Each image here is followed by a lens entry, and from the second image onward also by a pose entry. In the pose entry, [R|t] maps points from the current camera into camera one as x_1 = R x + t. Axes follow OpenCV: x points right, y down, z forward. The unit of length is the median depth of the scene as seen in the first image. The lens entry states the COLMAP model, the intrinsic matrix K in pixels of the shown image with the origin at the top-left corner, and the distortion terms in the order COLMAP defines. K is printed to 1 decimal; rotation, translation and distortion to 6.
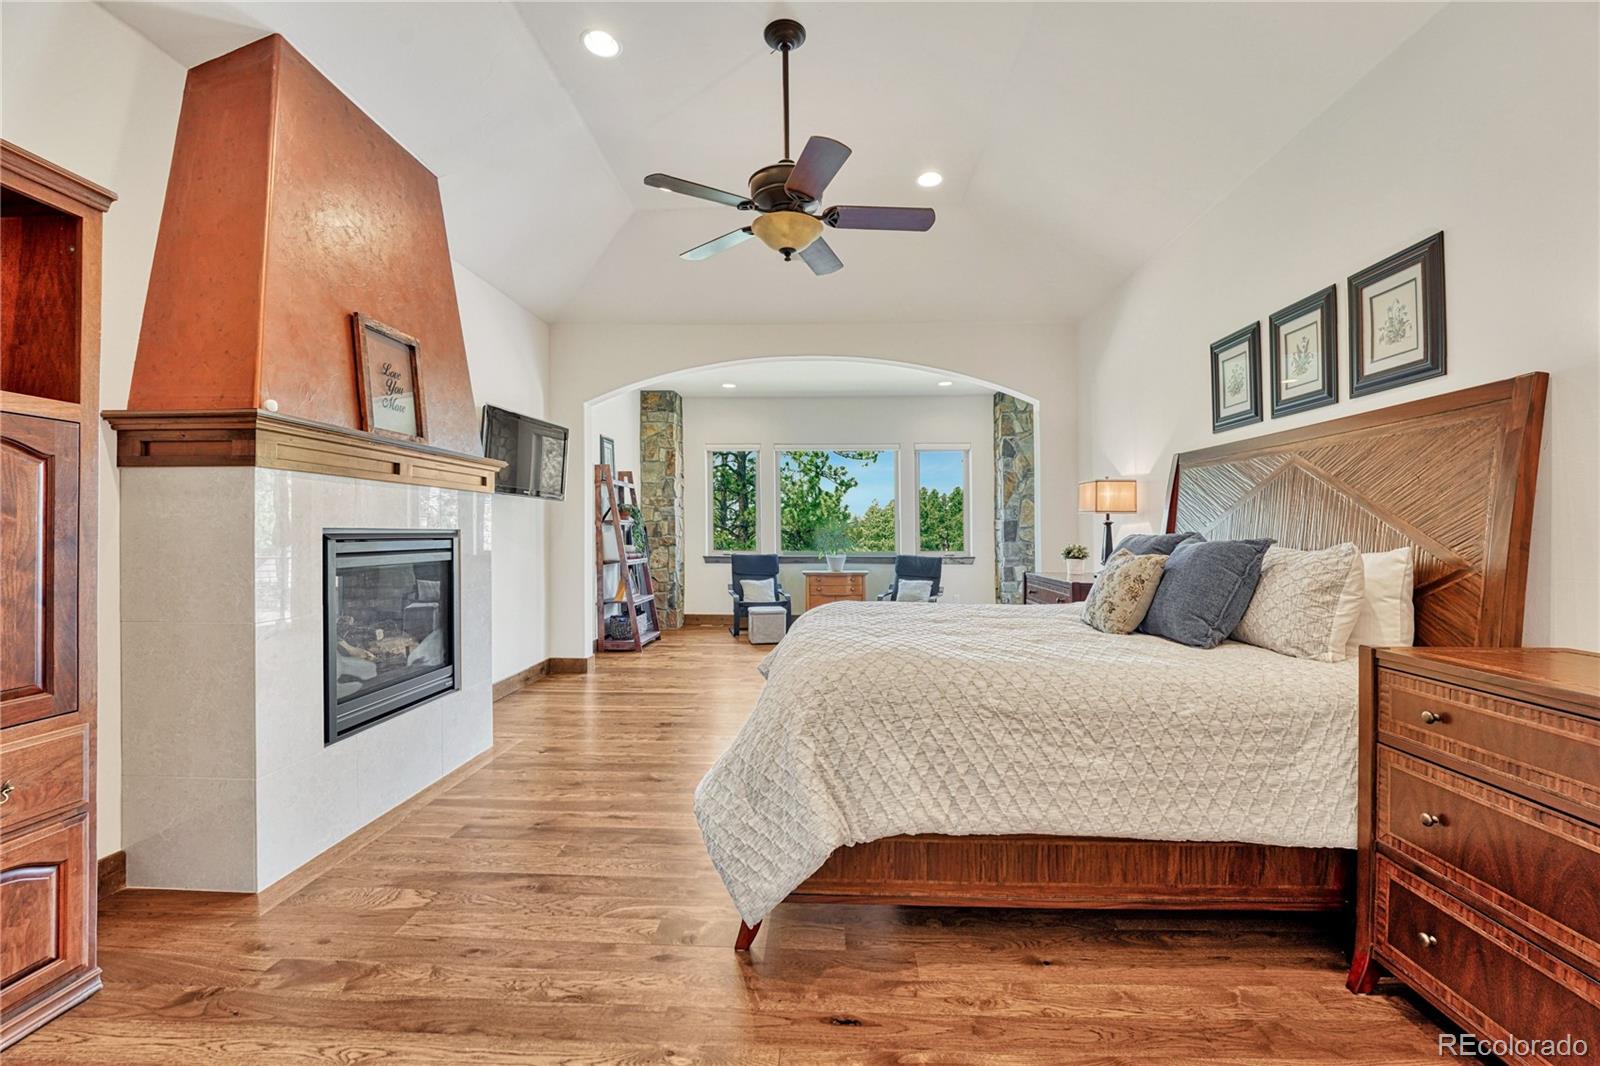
lens RADIAL K [[711.6, 0, 809.7], [0, 711.6, 567.0], [0, 0, 1]] dist [-0.022695, 0.001043]
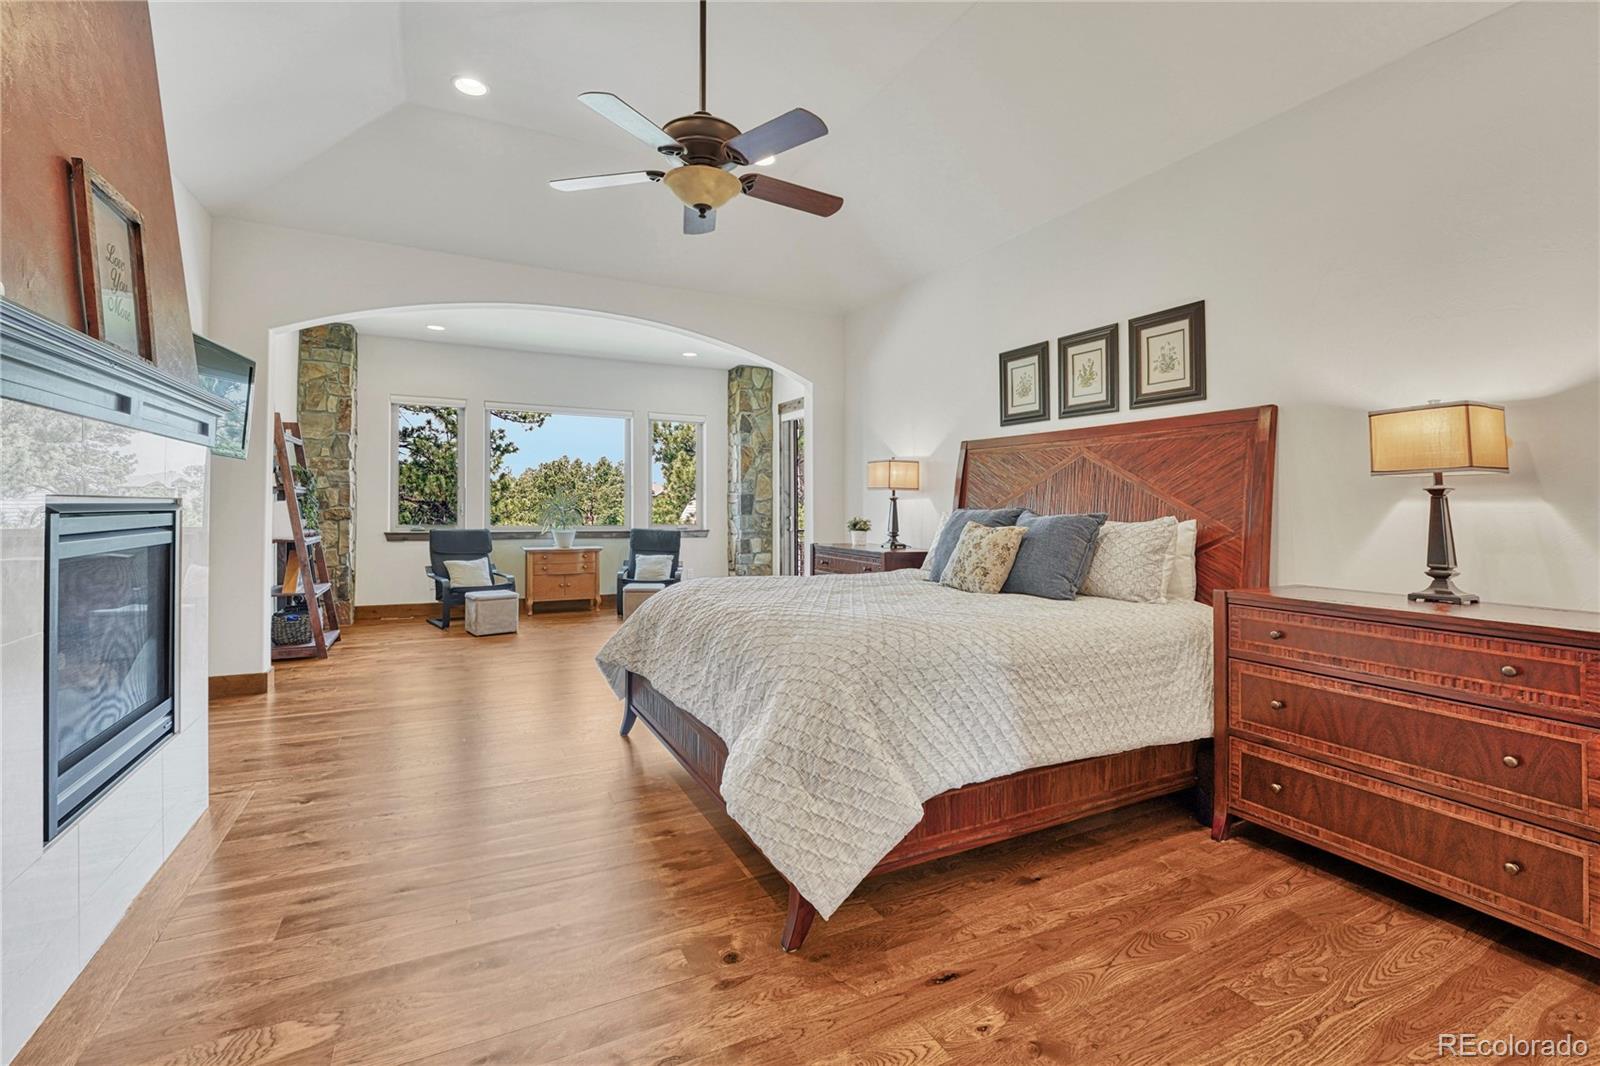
lens RADIAL K [[722.0, 0, 862.0], [0, 722.0, 519.8], [0, 0, 1]] dist [-0.017934, -0.000552]
pose [[0.853835, -0.003377, 0.520532, -0.131010], [0.017837, 0.999582, -0.022774, -0.001782], [-0.520238, 0.028730, 0.853538, 0.031157]]
